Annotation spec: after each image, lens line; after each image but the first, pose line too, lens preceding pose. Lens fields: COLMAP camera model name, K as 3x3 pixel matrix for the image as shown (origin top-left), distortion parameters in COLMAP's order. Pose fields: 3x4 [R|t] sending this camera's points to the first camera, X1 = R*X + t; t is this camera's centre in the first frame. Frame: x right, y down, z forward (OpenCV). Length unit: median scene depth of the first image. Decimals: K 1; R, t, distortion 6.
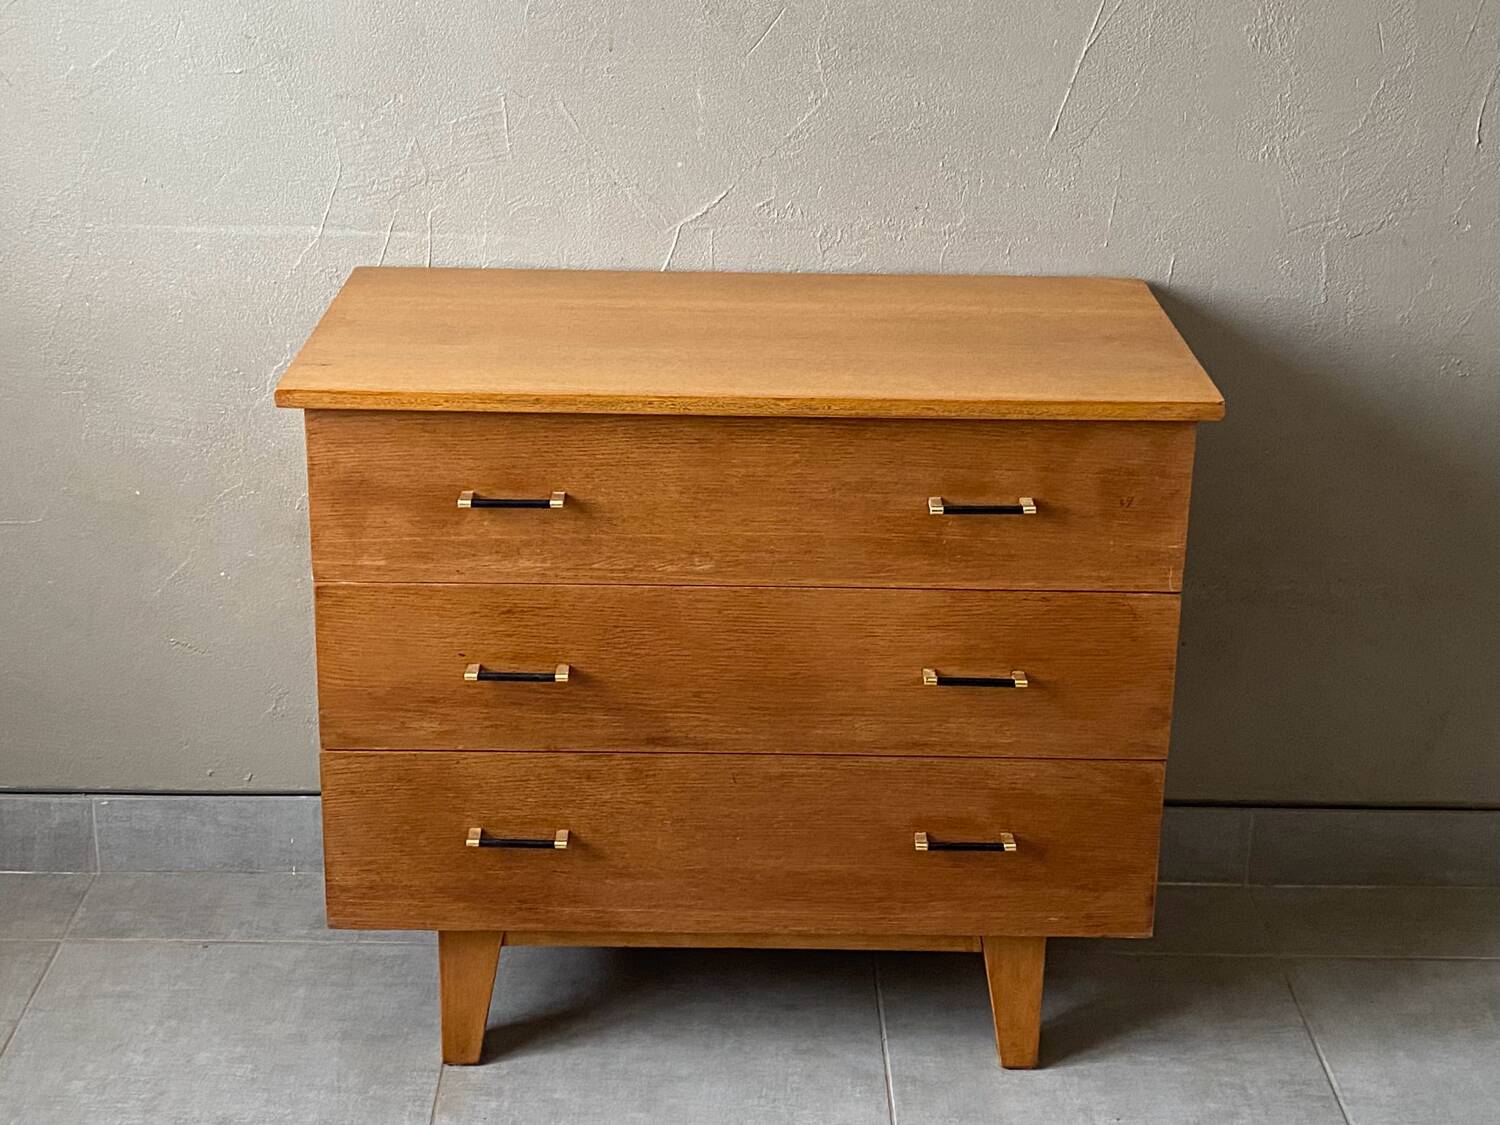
lens RADIAL K [[2133.8, 0, 739.7], [0, 2133.8, 396.9], [0, 0, 1]] dist [0.187371, -0.530868]
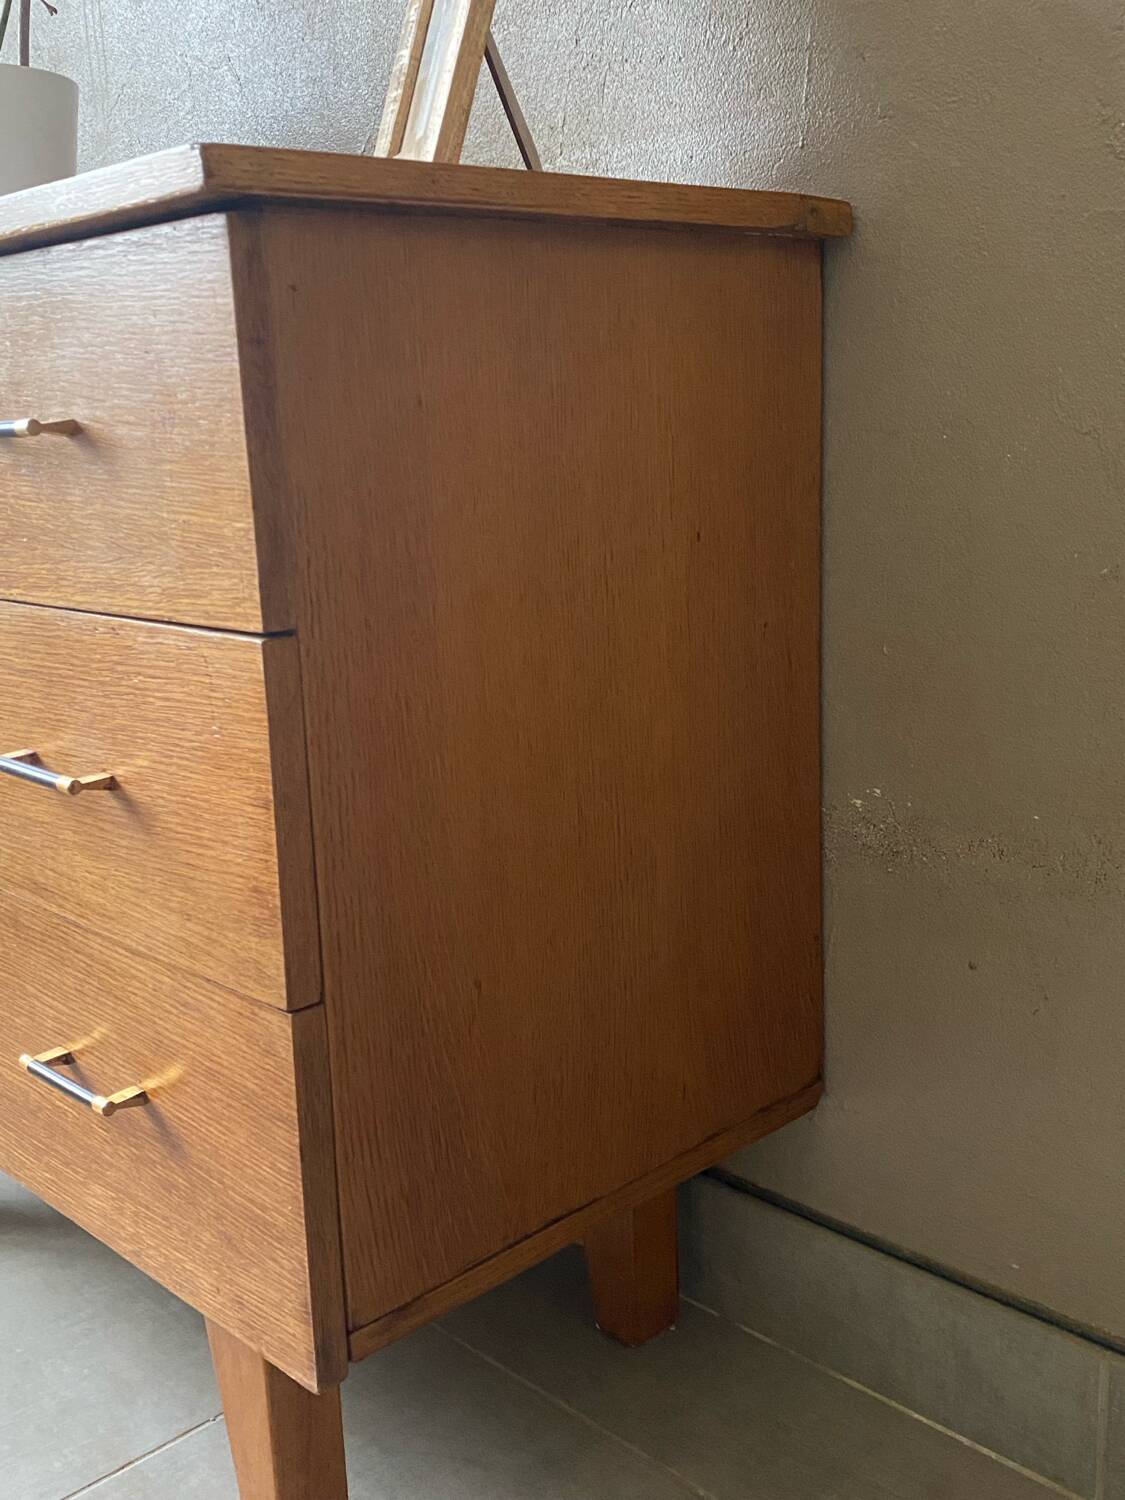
lens RADIAL K [[1550.9, 0, 583.8], [0, 1550.9, 748.5], [0, 0, 1]] dist [0.157422, -0.385323]
pose [[0.690725, 0.113681, -0.714126, 0.478832], [-0.186709, 0.982116, -0.024249, 0.105834], [0.698598, 0.150083, 0.699597, 0.786017]]
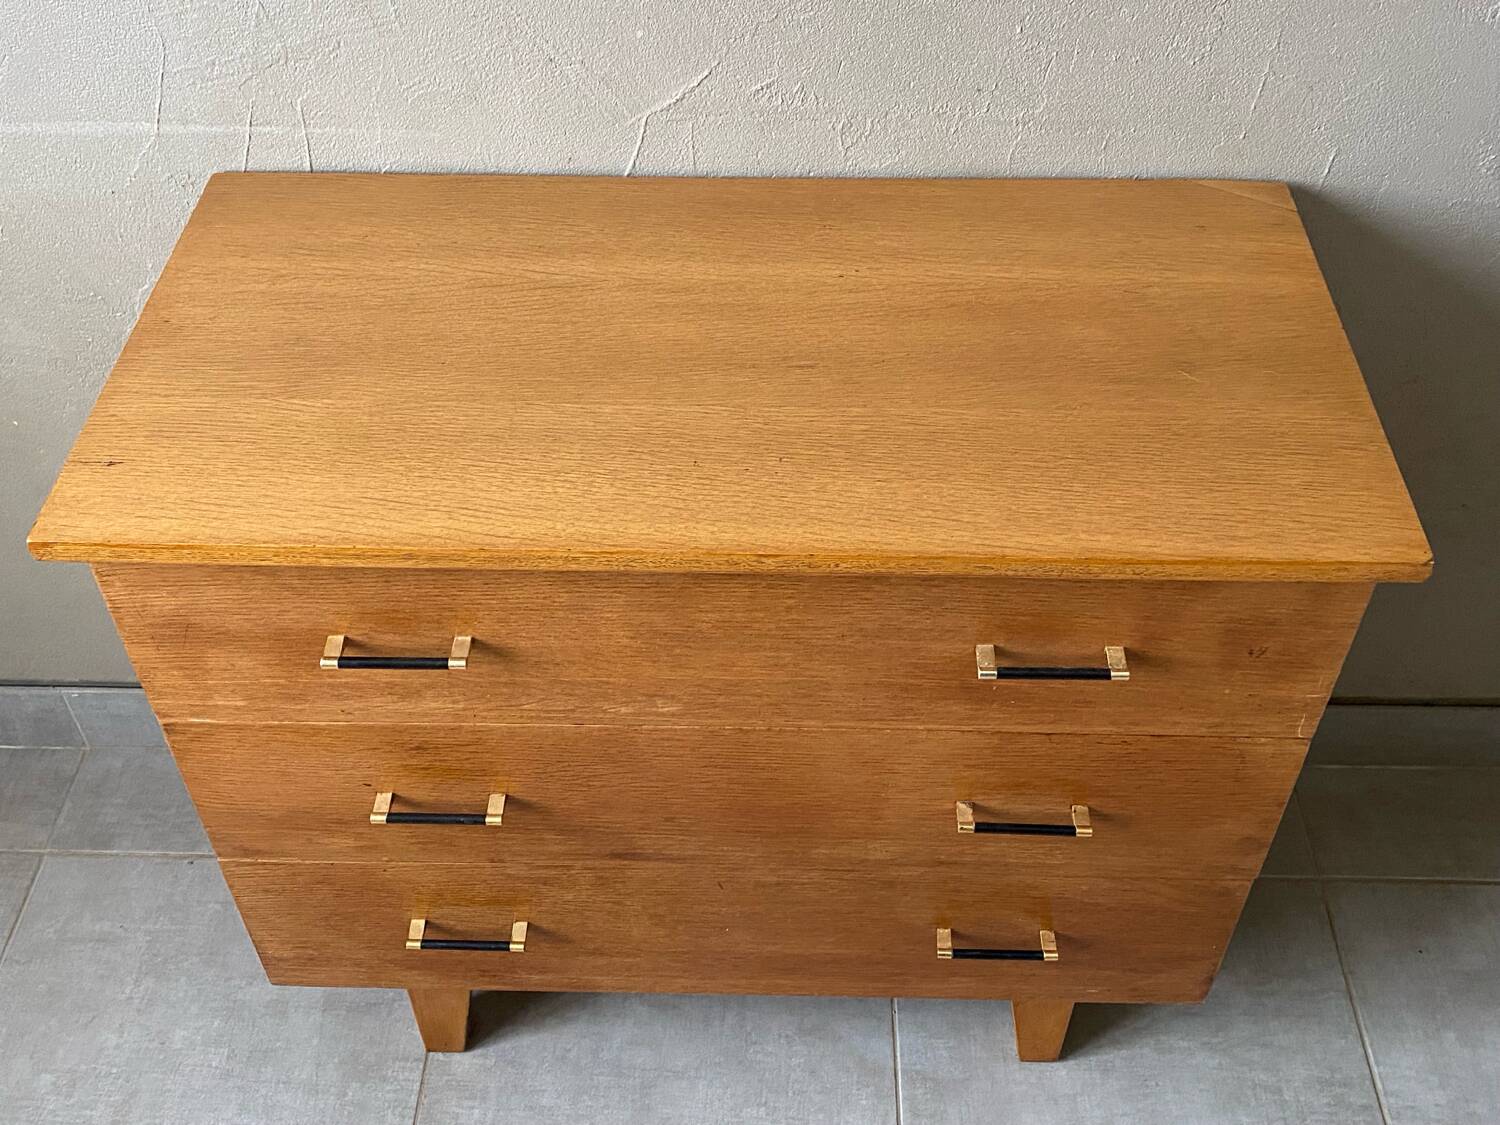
lens RADIAL K [[1539.4, 0, 741.9], [0, 1539.4, 556.8], [0, 0, 1]] dist [0.162786, -0.396160]
pose [[0.999107, 0.005608, -0.041874, 0.029887], [0.013684, 0.894763, 0.446332, -0.200525], [0.039970, -0.446506, 0.893887, 0.517932]]
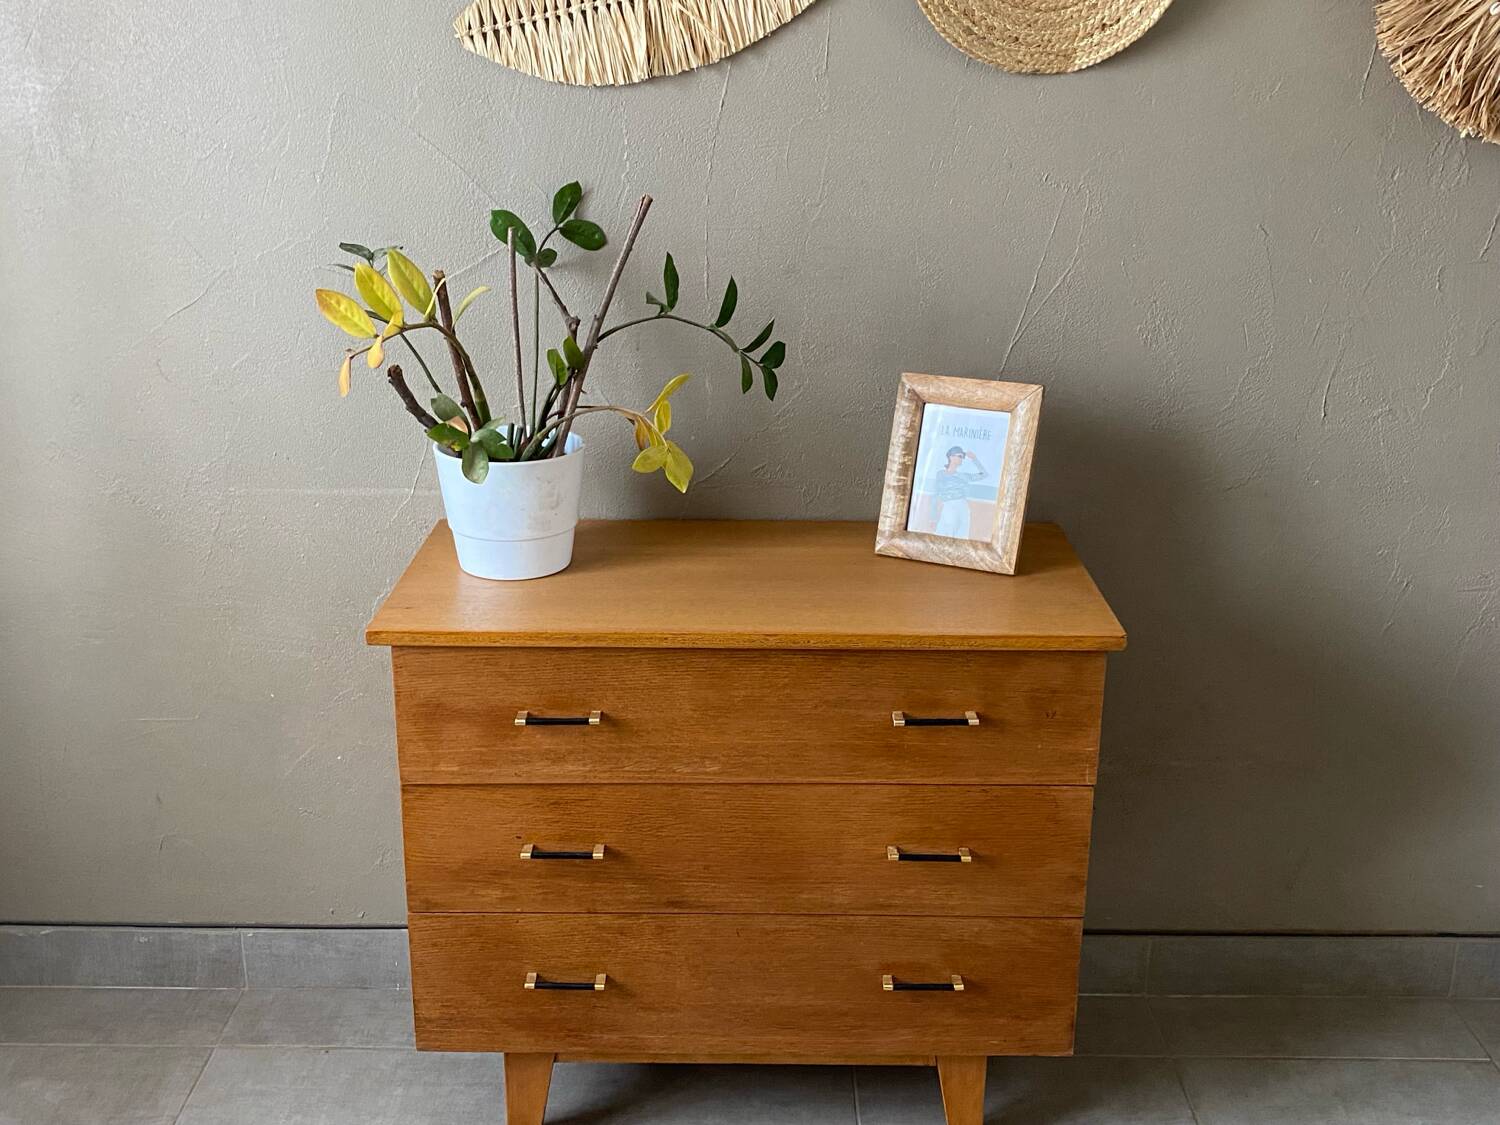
lens RADIAL K [[1531.5, 0, 736.4], [0, 1531.5, 546.3], [0, 0, 1]] dist [0.160668, -0.379998]
pose [[0.999904, -0.006774, -0.012109, 0.009084], [0.006670, 0.999941, -0.008608, -0.039791], [0.012167, 0.008526, 0.999890, 0.095788]]
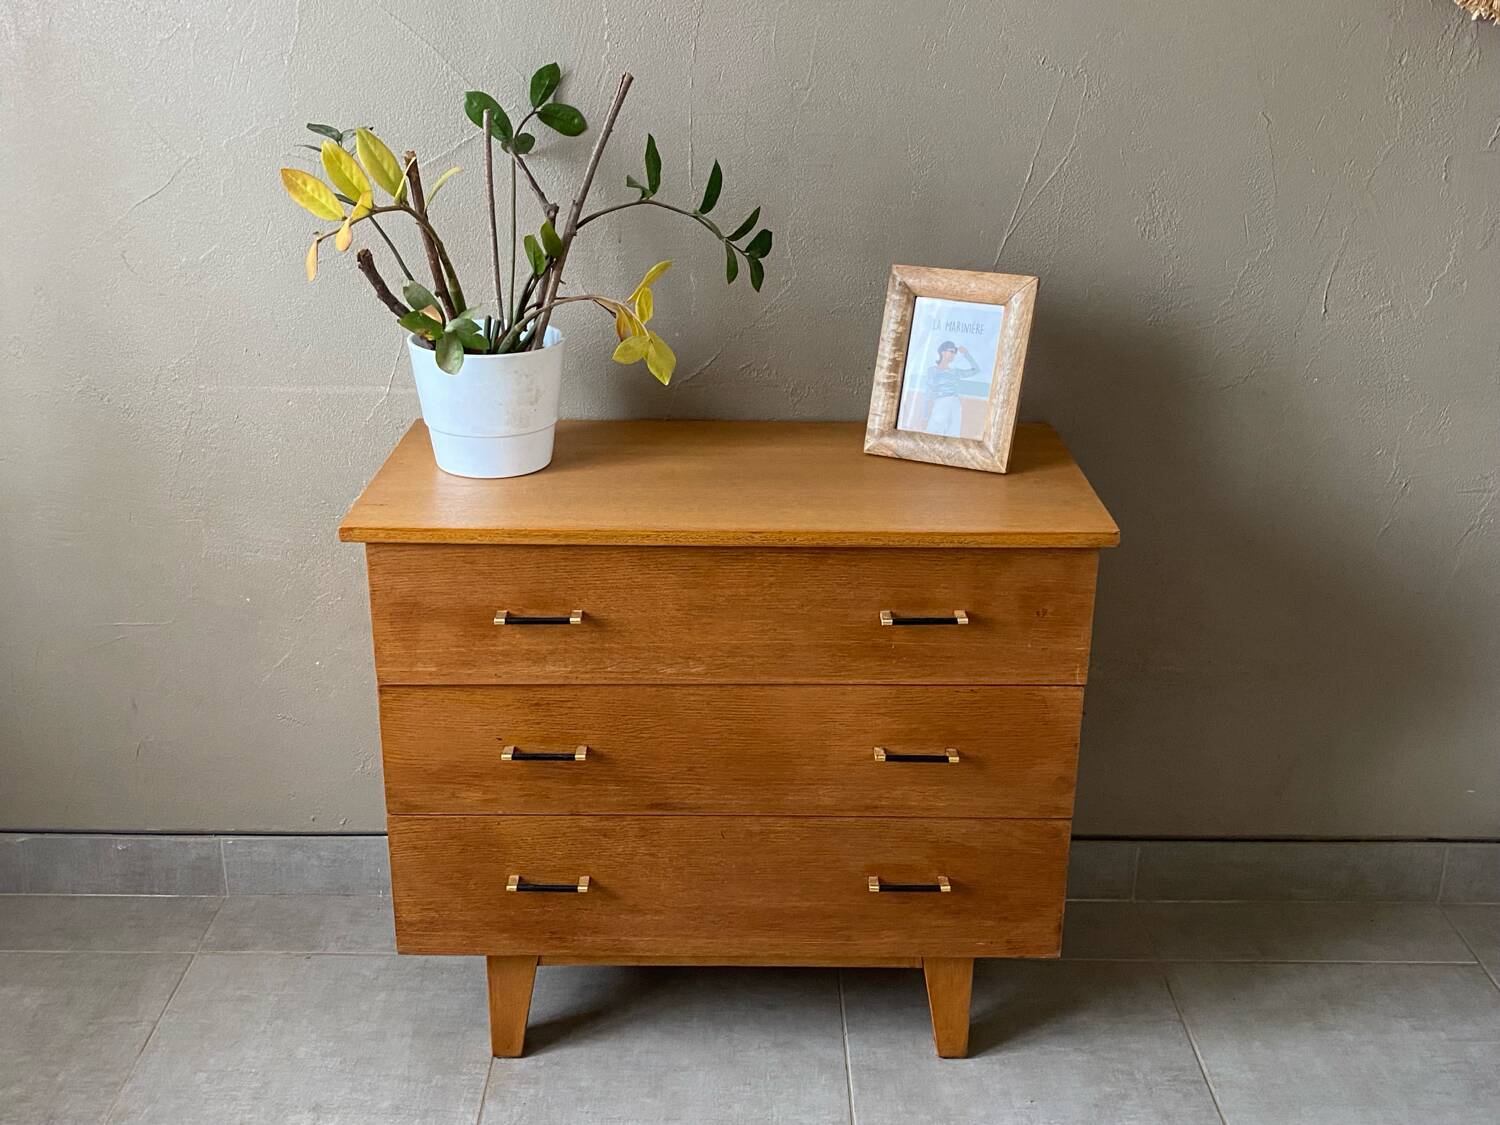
lens RADIAL K [[1531.5, 0, 736.4], [0, 1531.5, 546.3], [0, 0, 1]] dist [0.160668, -0.379998]
pose [[0.999964, -0.006034, -0.005927, 0.011697], [0.006255, 0.999257, 0.038028, -0.022177], [0.005693, -0.038064, 0.999259, 0.118346]]
